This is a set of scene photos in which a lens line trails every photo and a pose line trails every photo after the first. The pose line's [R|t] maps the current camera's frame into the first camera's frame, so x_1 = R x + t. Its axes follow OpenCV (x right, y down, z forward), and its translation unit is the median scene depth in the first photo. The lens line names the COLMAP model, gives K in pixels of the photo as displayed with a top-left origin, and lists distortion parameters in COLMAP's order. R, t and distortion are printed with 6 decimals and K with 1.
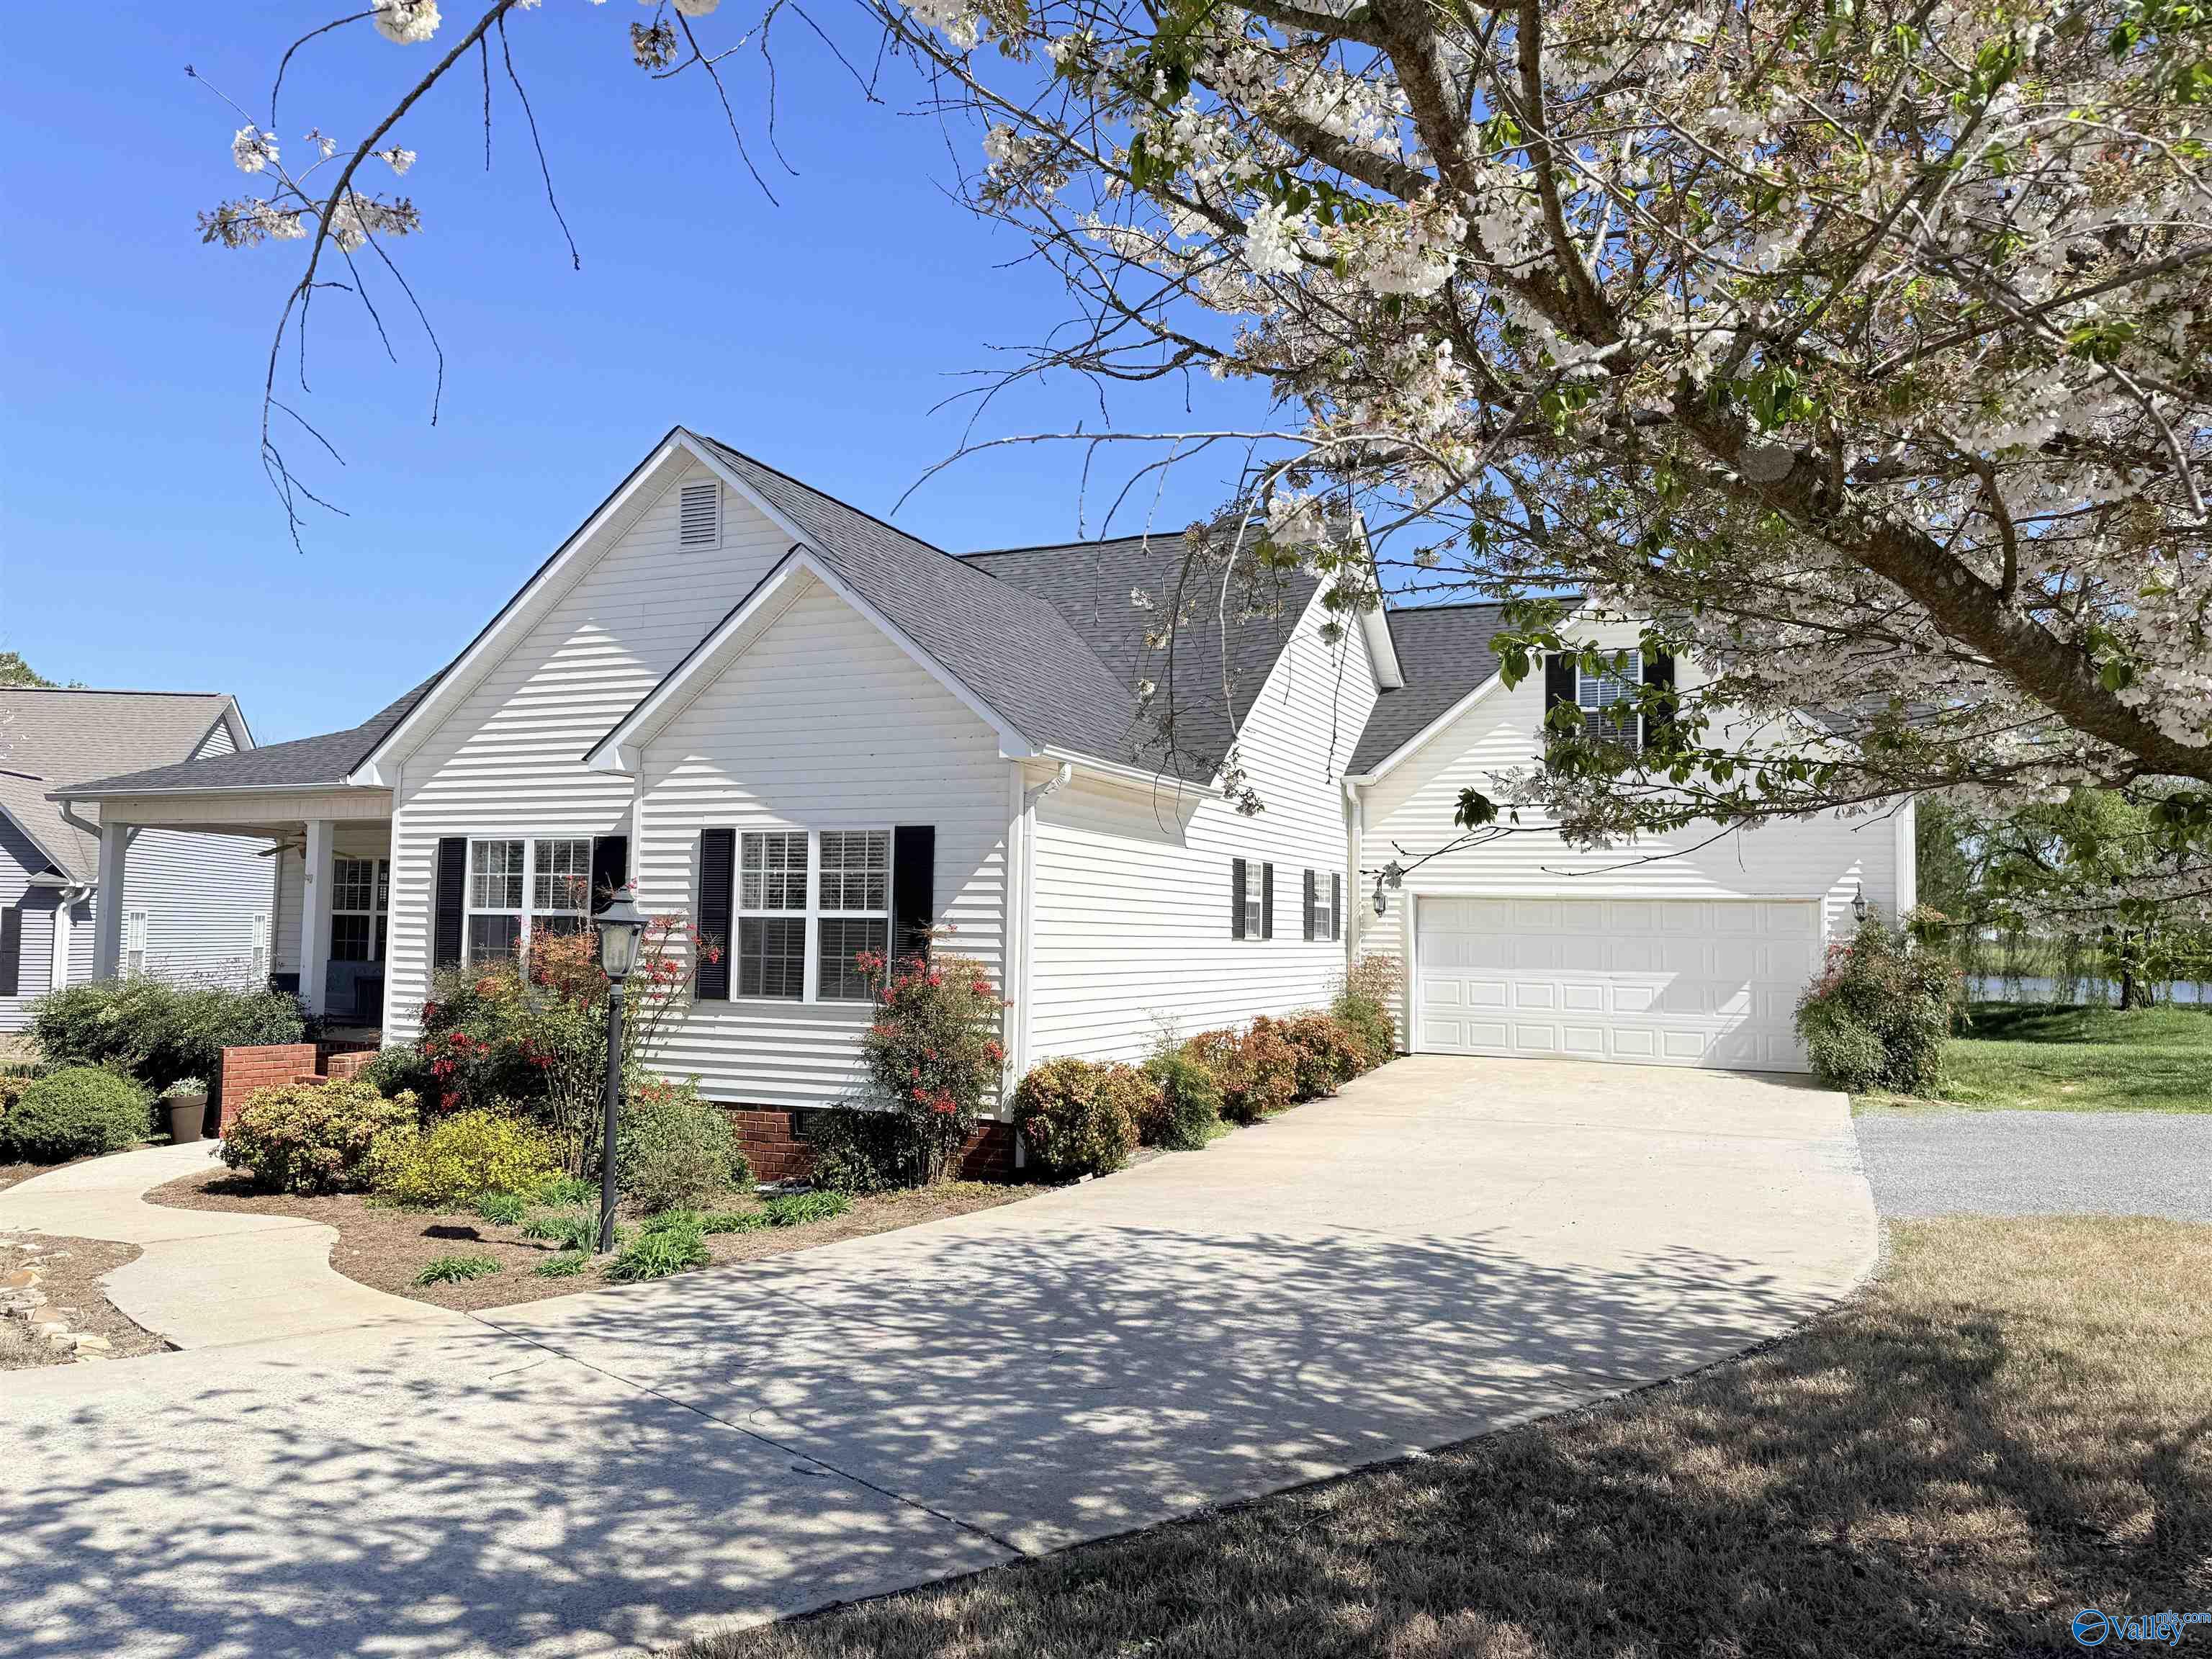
lens RADIAL K [[1524.1, 0, 1101.9], [0, 1524.1, 881.4], [0, 0, 1]] dist [0.128653, -0.158949]
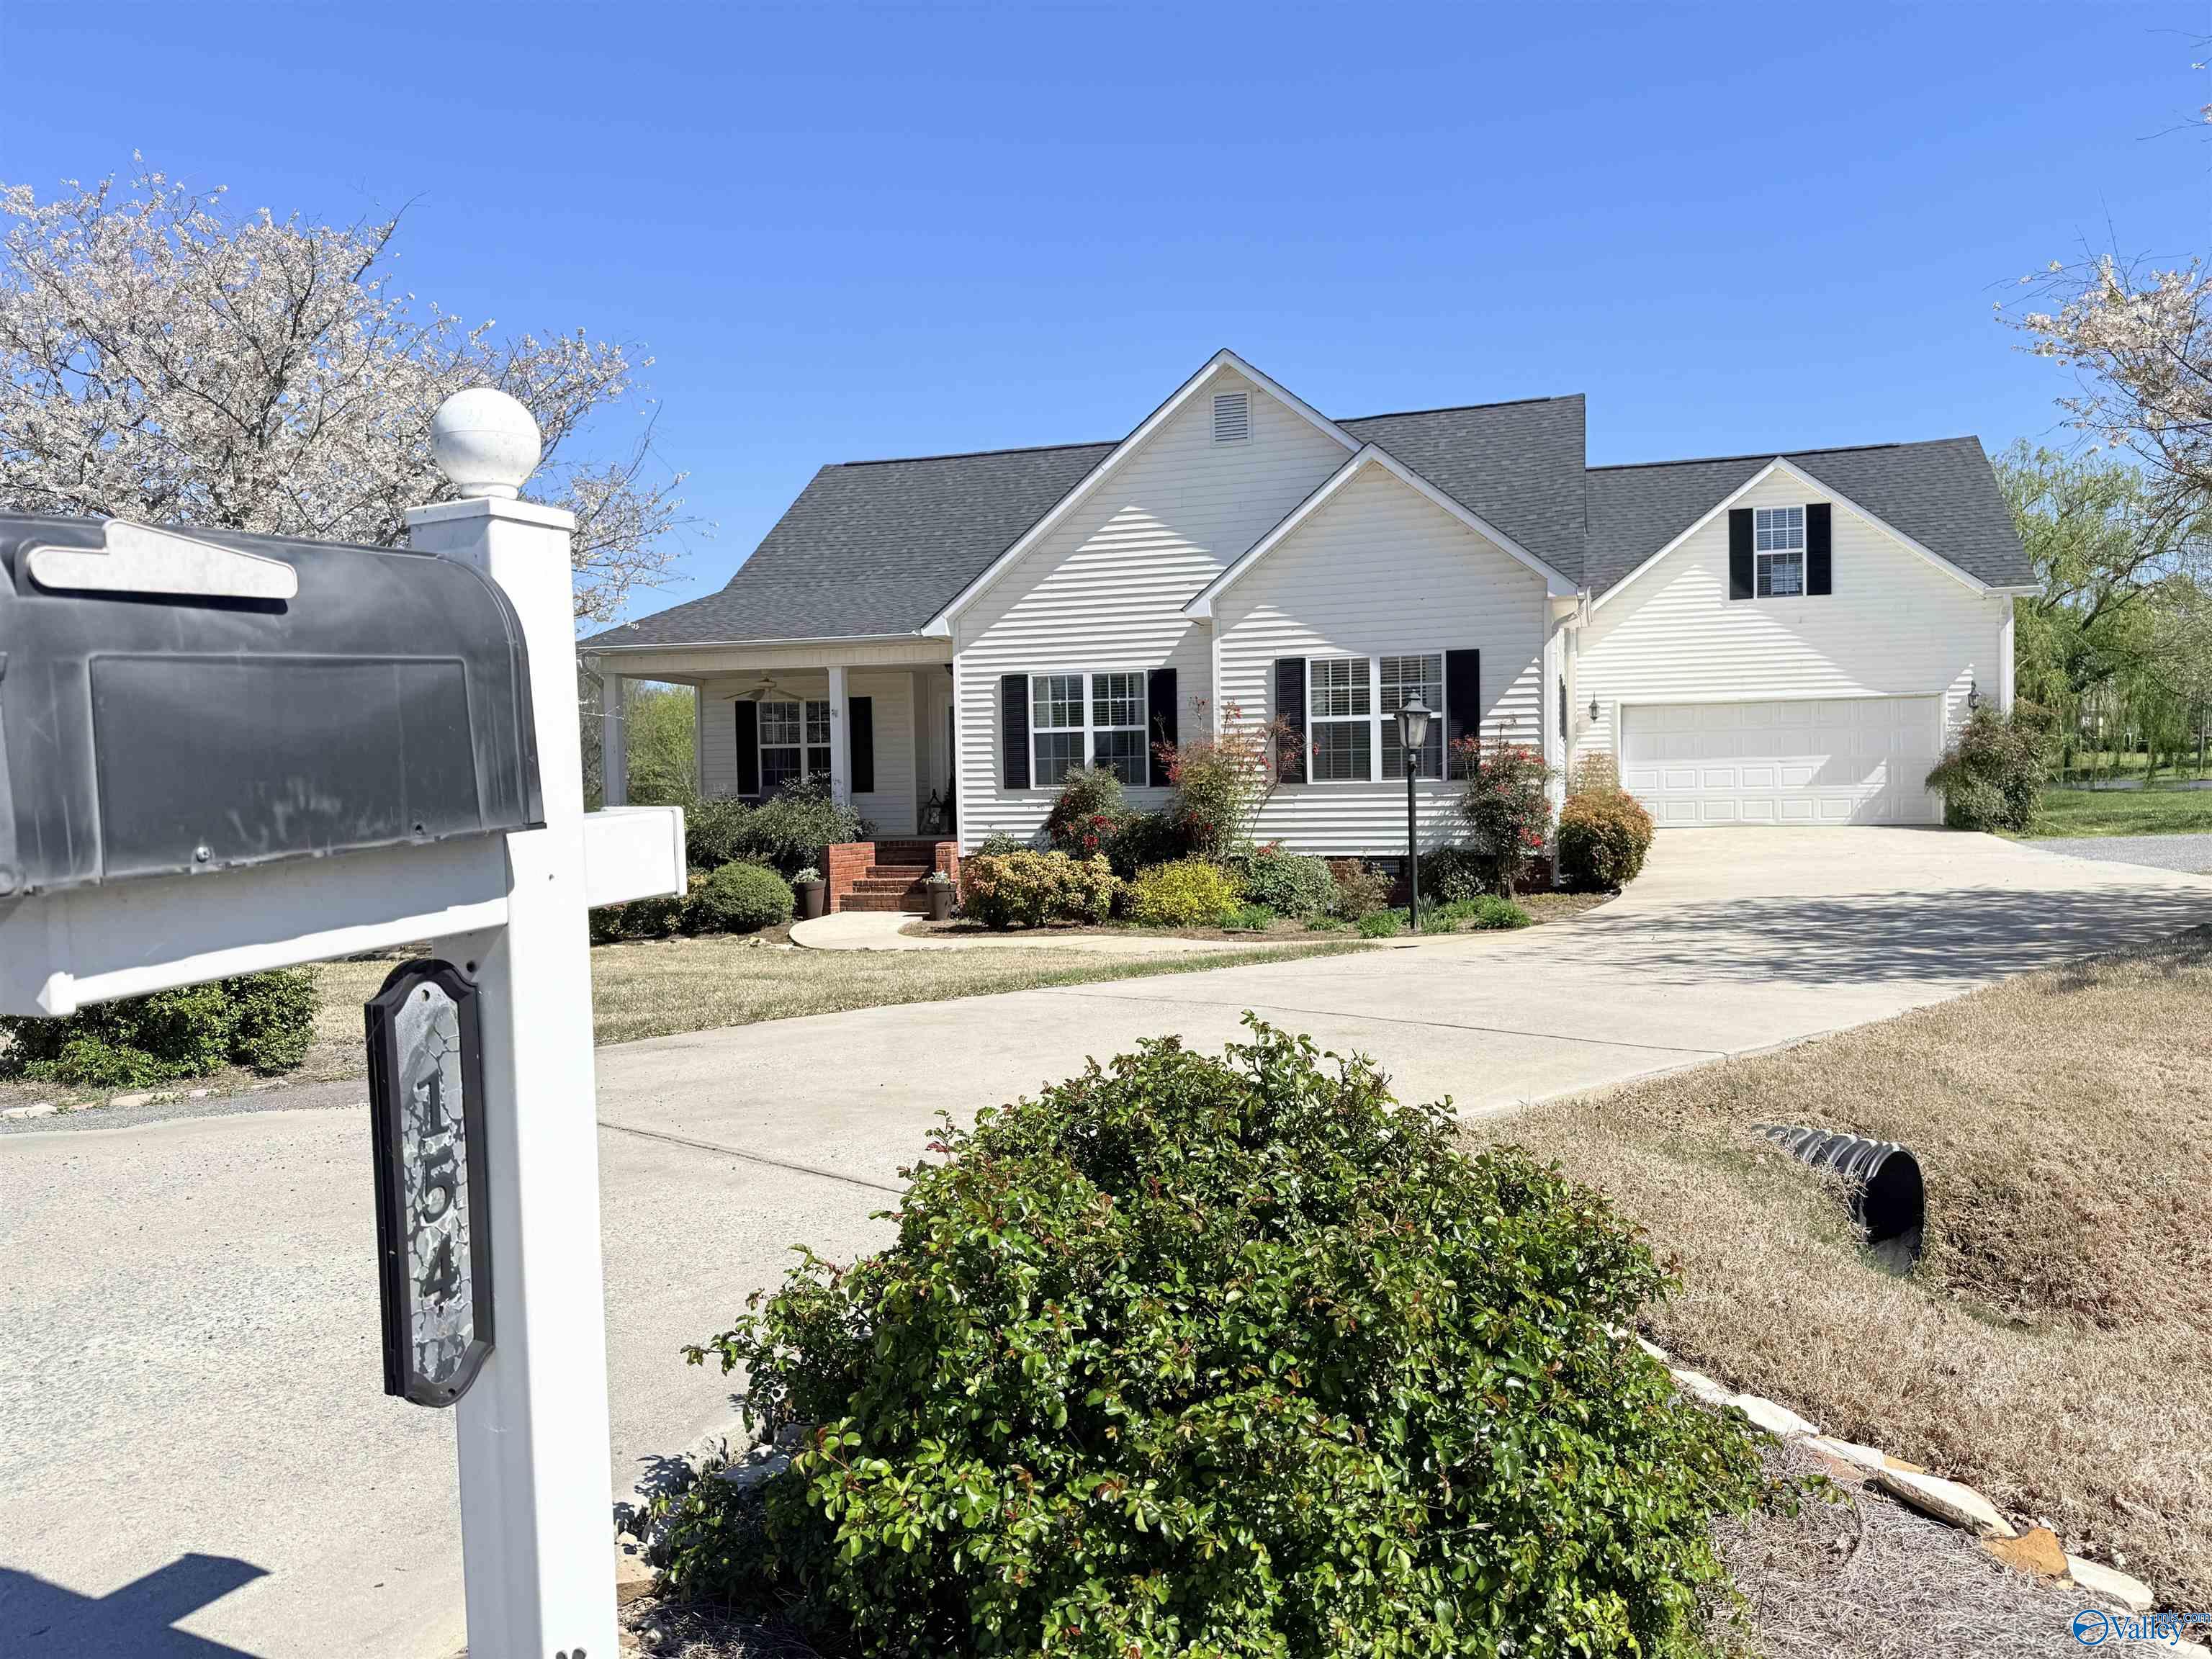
lens RADIAL K [[1524.1, 0, 1101.9], [0, 1524.1, 881.4], [0, 0, 1]] dist [0.128653, -0.158949]
pose [[0.990119, -0.044046, 0.133129, -0.602085], [0.031161, 0.994761, 0.097366, 0.024996], [-0.136720, -0.092255, 0.986304, -0.331932]]
